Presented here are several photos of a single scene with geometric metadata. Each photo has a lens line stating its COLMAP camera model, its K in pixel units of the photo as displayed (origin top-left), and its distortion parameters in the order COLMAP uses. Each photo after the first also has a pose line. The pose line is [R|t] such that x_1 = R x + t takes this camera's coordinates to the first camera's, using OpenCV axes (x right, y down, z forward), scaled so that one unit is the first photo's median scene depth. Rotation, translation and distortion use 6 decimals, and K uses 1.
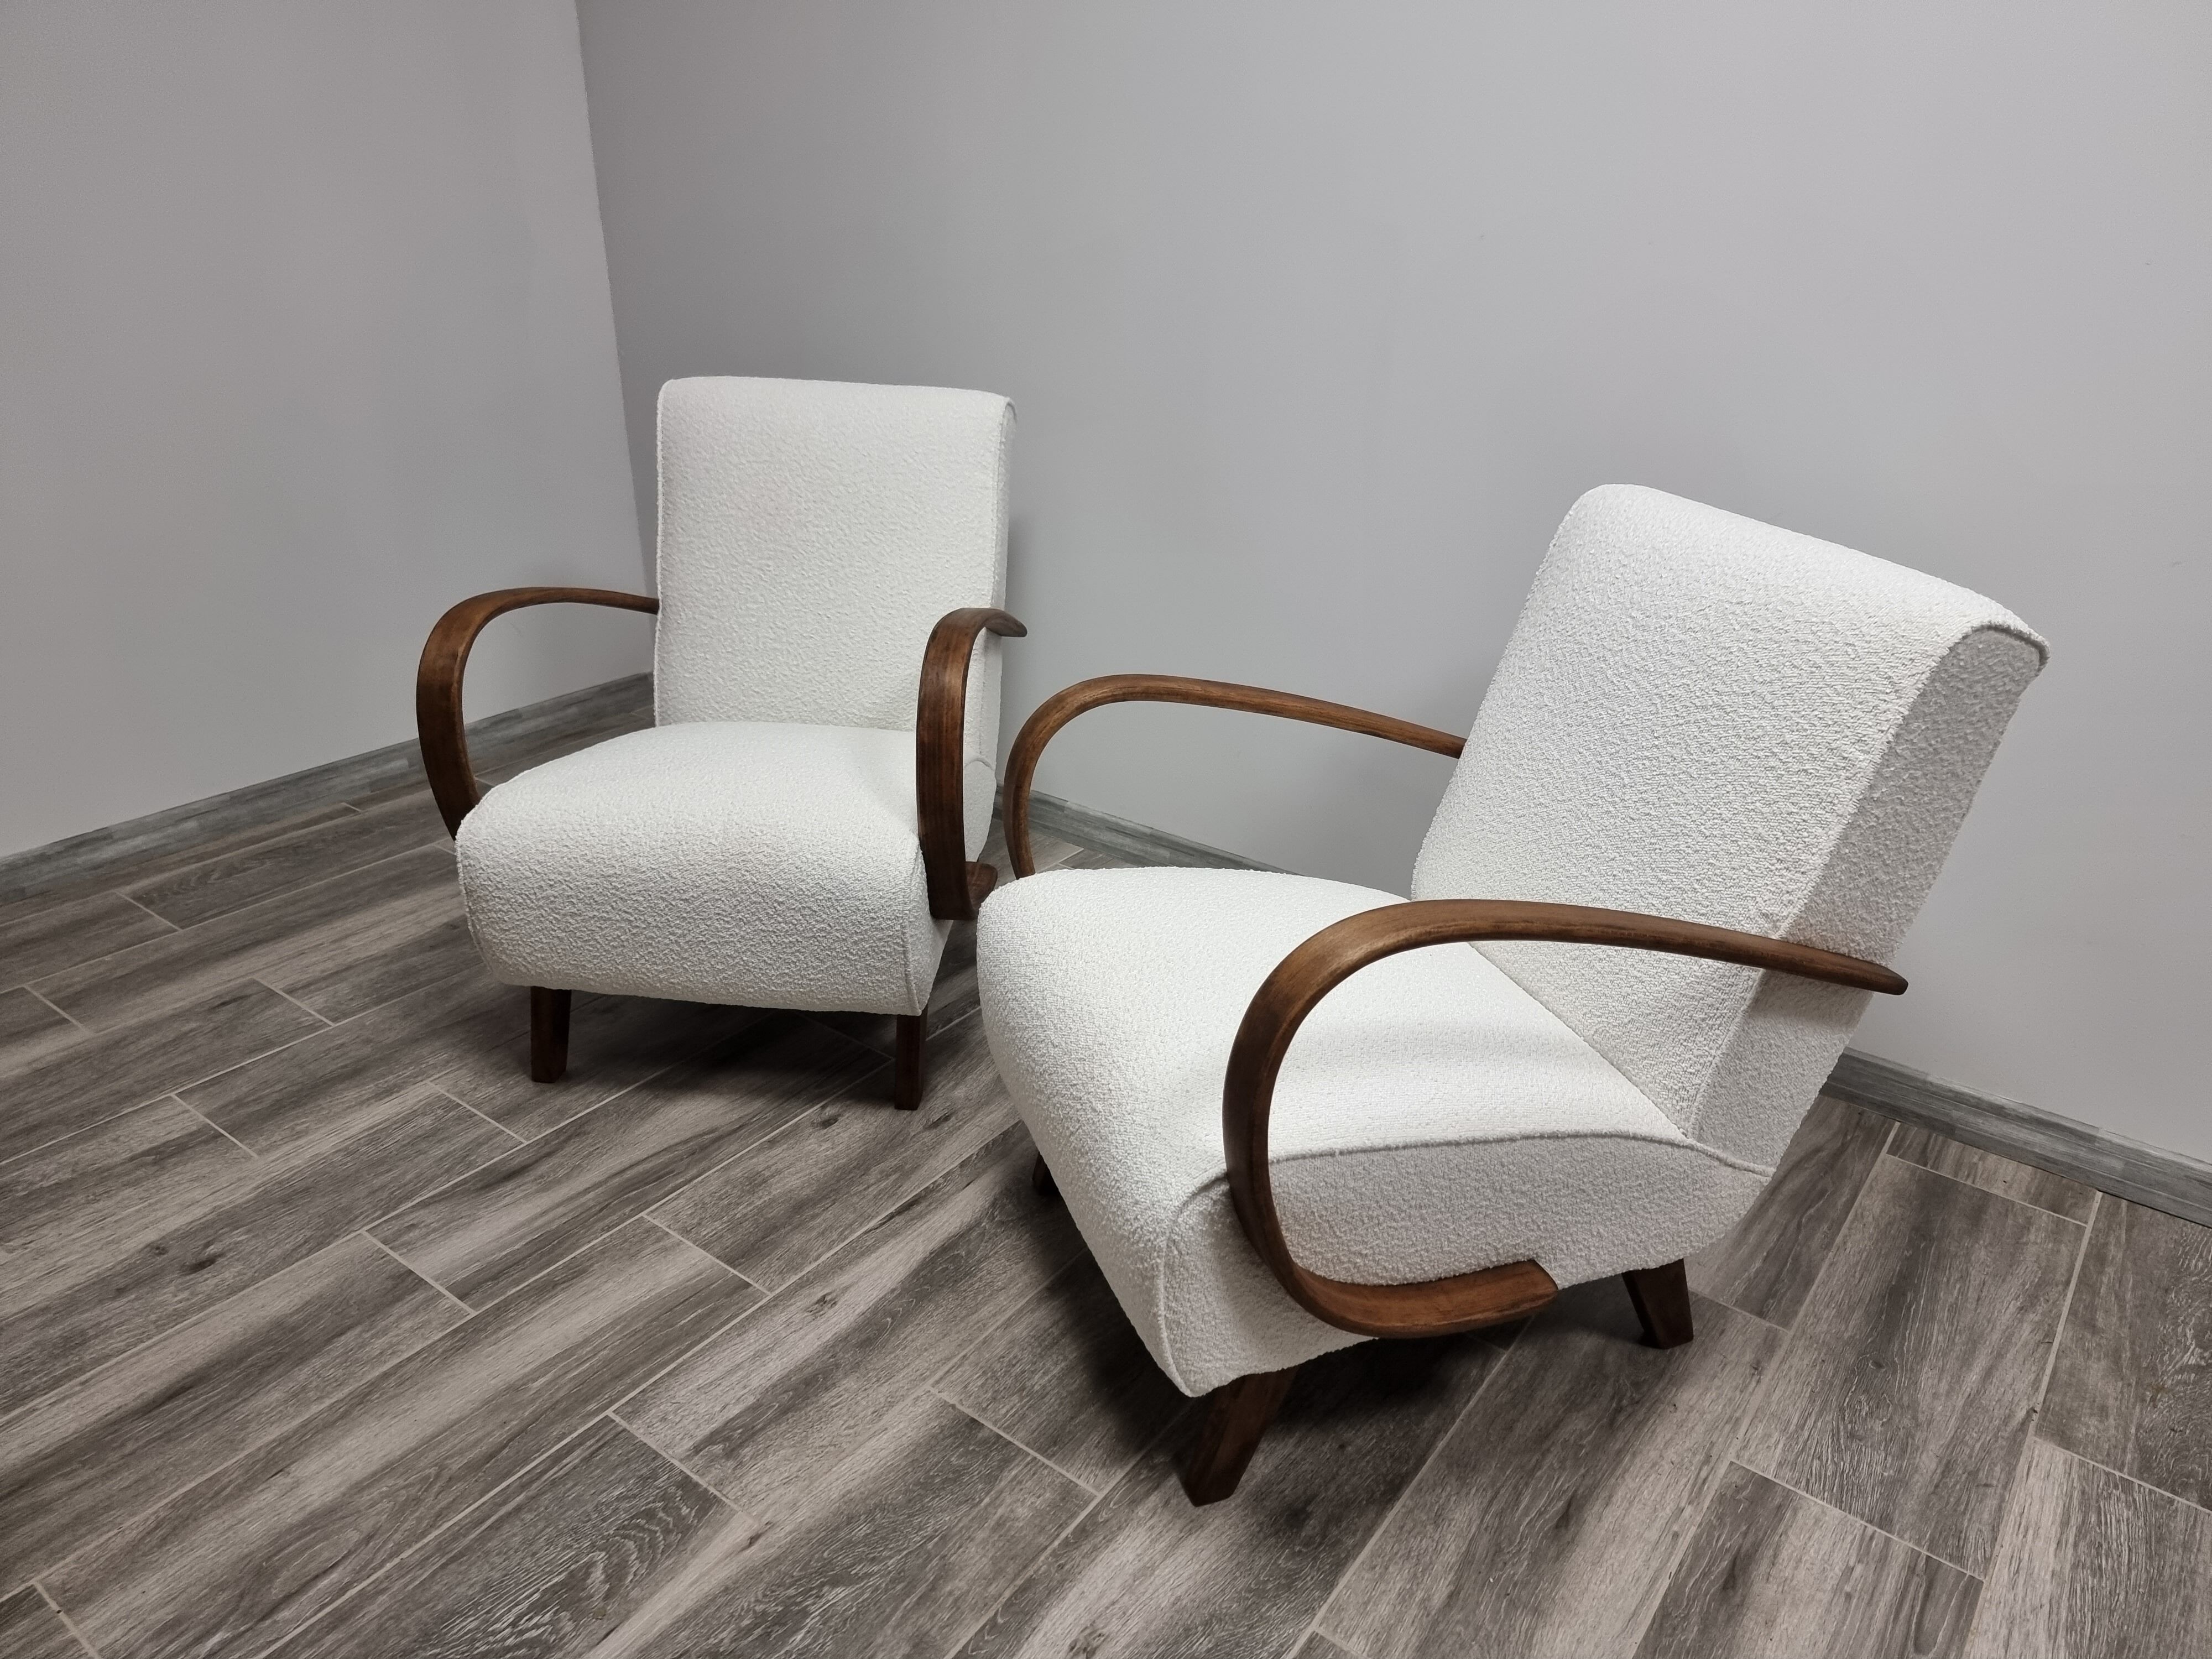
lens RADIAL K [[1548.0, 0, 1109.4], [0, 1548.0, 827.4], [0, 0, 1]] dist [0.071596, -0.059599]
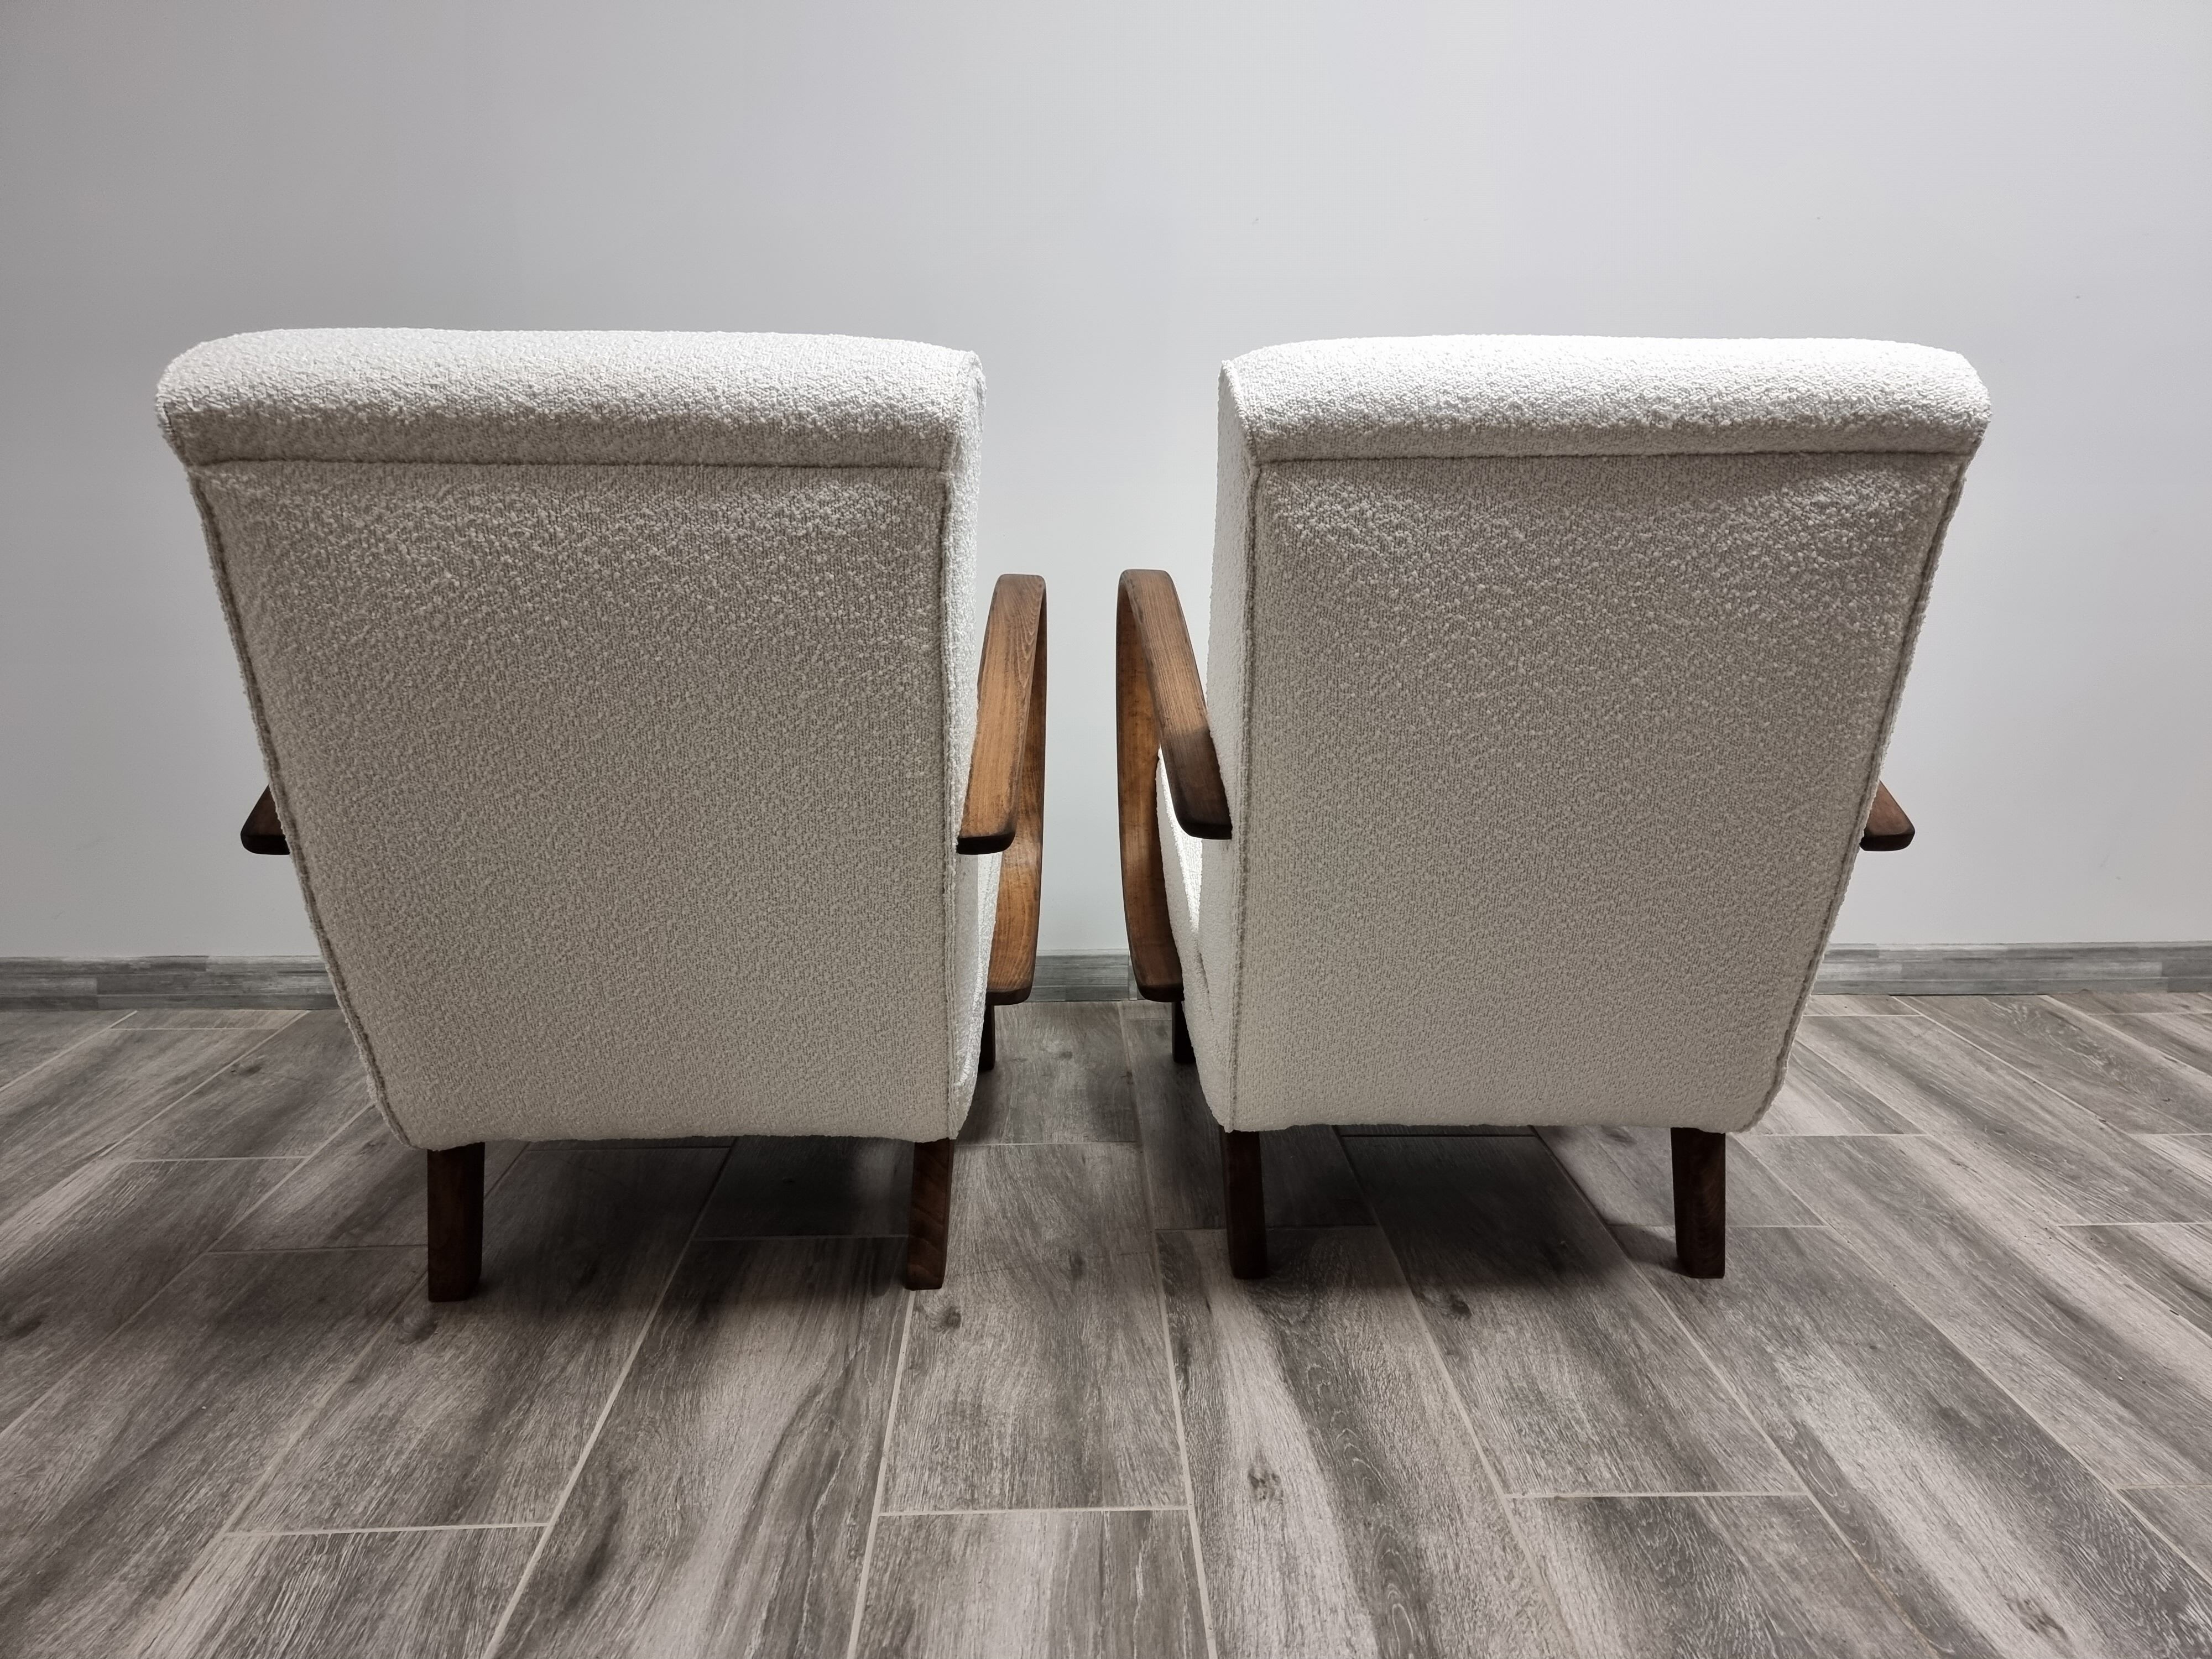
lens RADIAL K [[1548.0, 0, 1111.9], [0, 1548.0, 851.4], [0, 0, 1]] dist [0.071596, -0.059599]
pose [[0.771737, -0.157403, 0.616154, -0.601835], [0.268877, 0.958786, -0.091839, 0.087344], [-0.576305, 0.236545, 0.782253, 0.440951]]
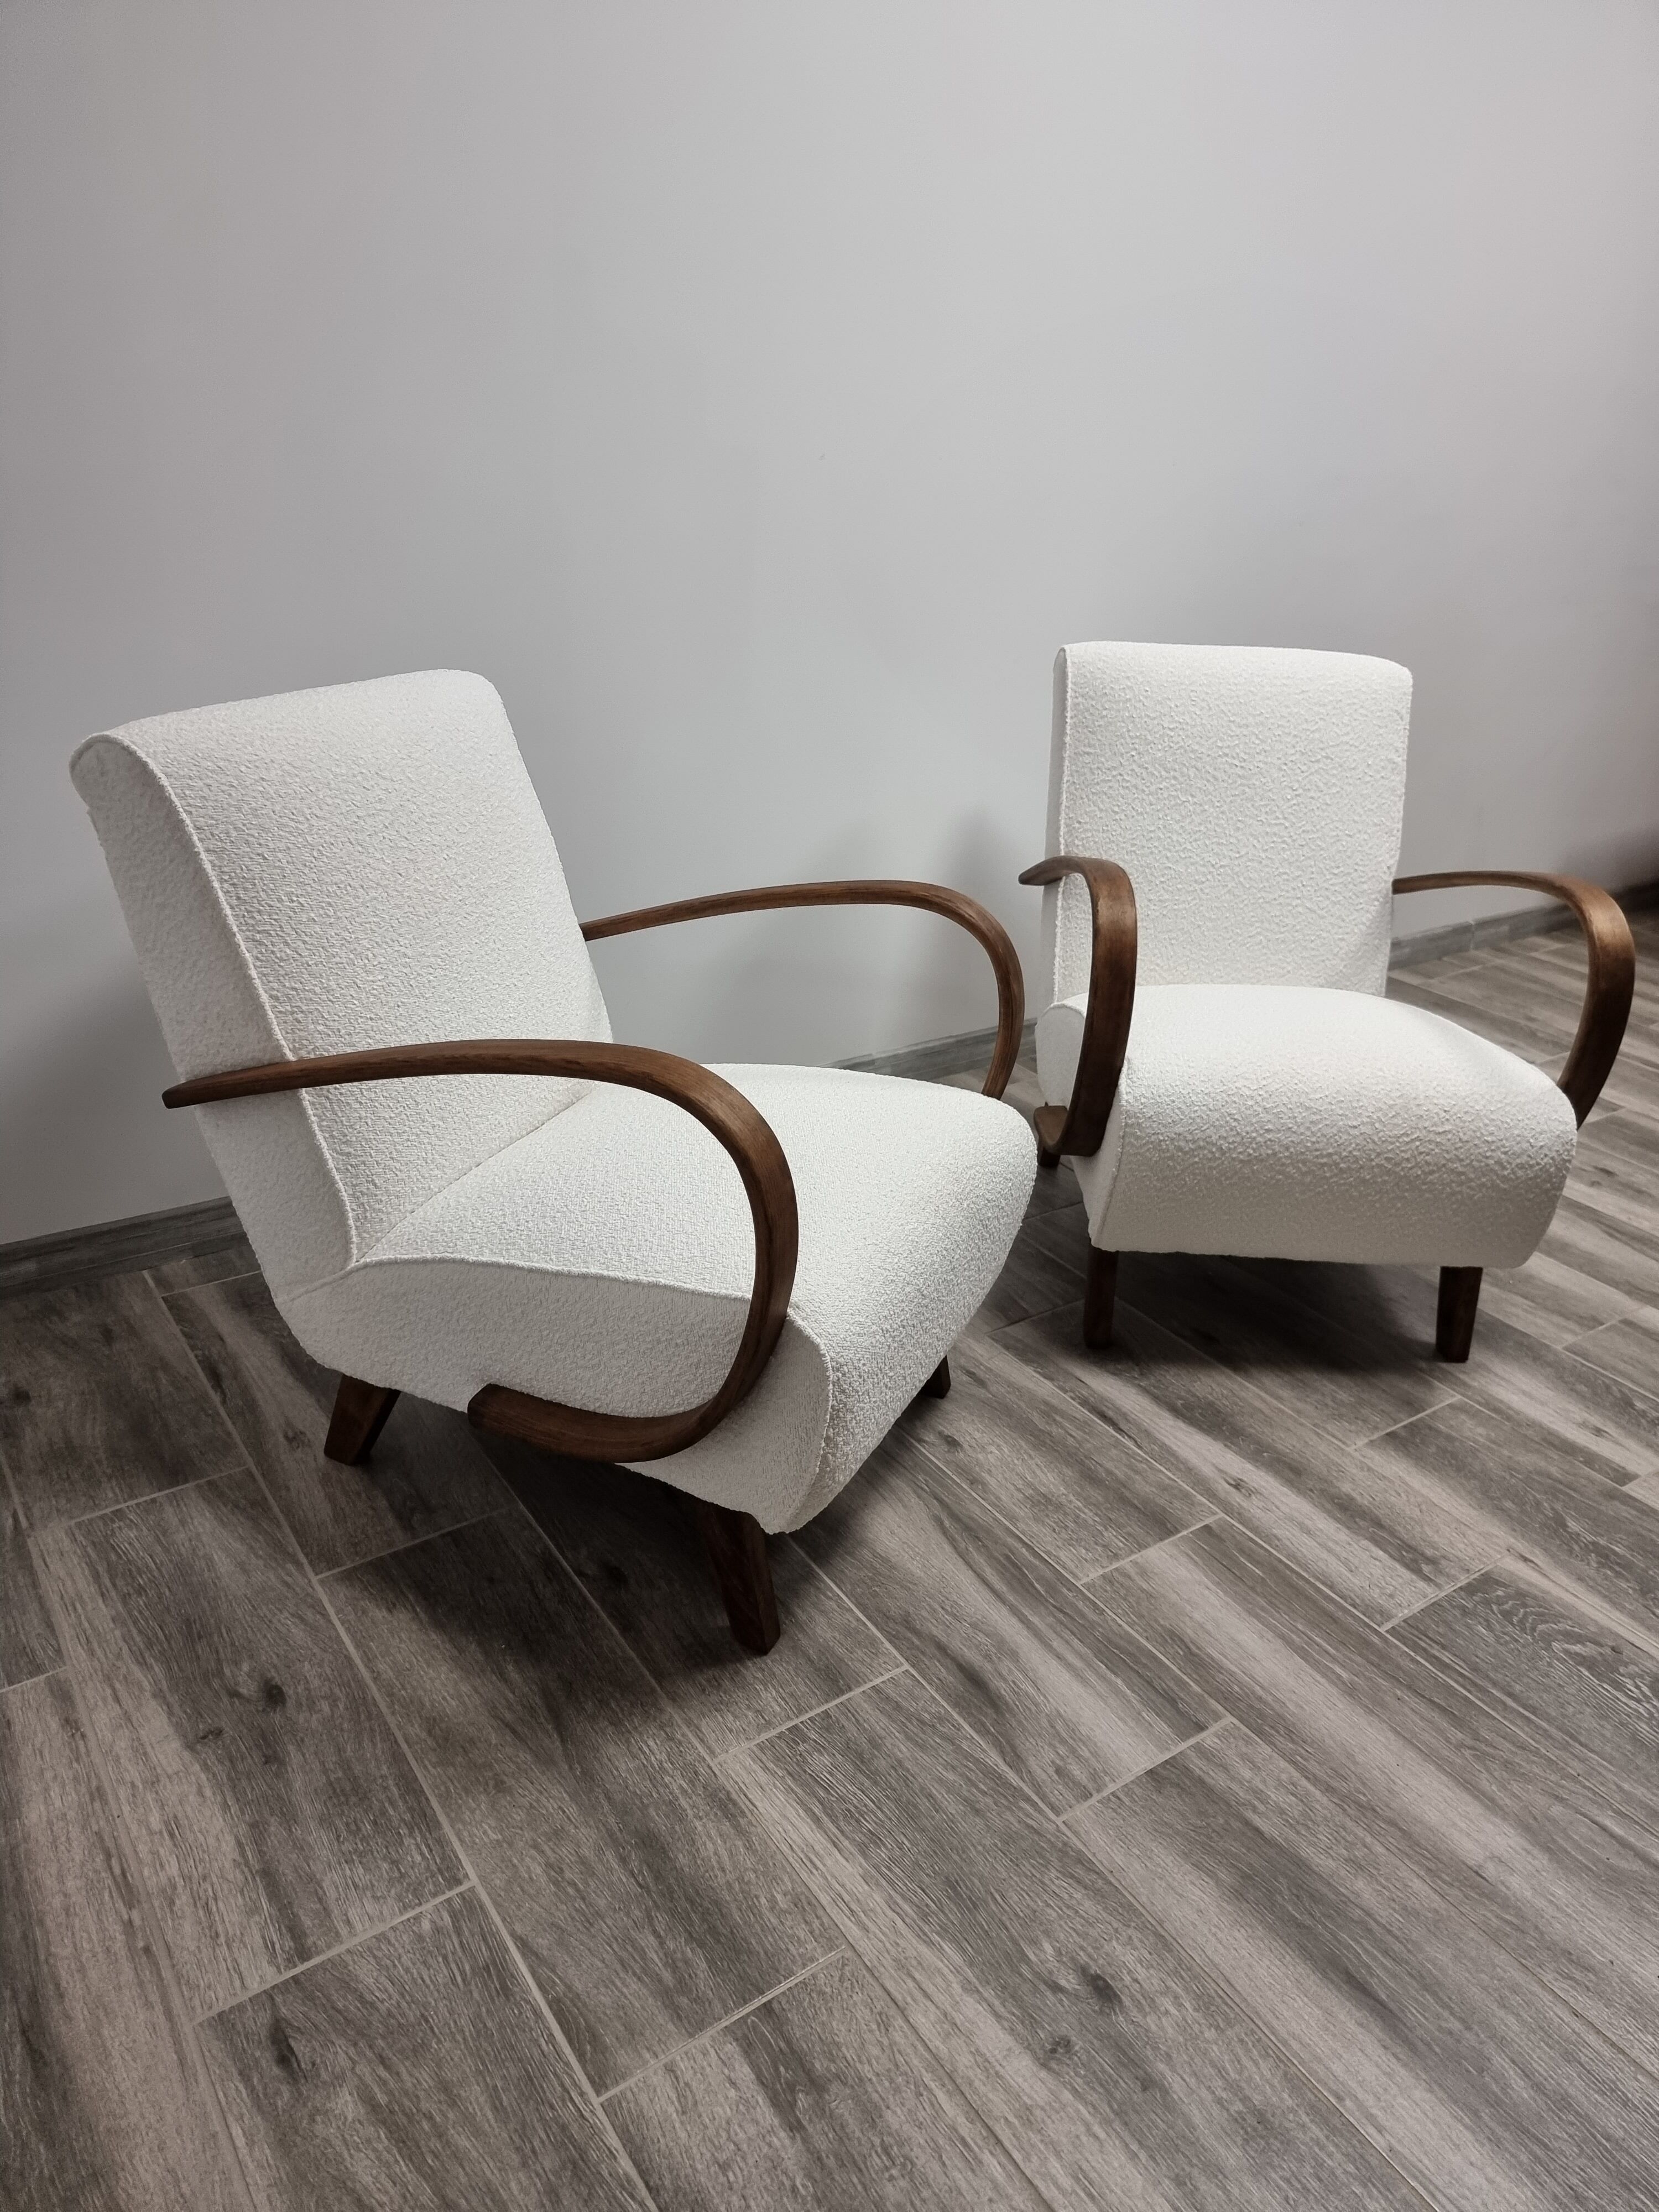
lens RADIAL K [[1548.0, 0, 820.2], [0, 1548.0, 1106.3], [0, 0, 1]] dist [0.071596, -0.059599]
pose [[0.313884, -0.392170, 0.864685, -1.090591], [0.343735, 0.895870, 0.281537, -0.327347], [-0.885056, 0.208852, 0.416001, 0.748007]]
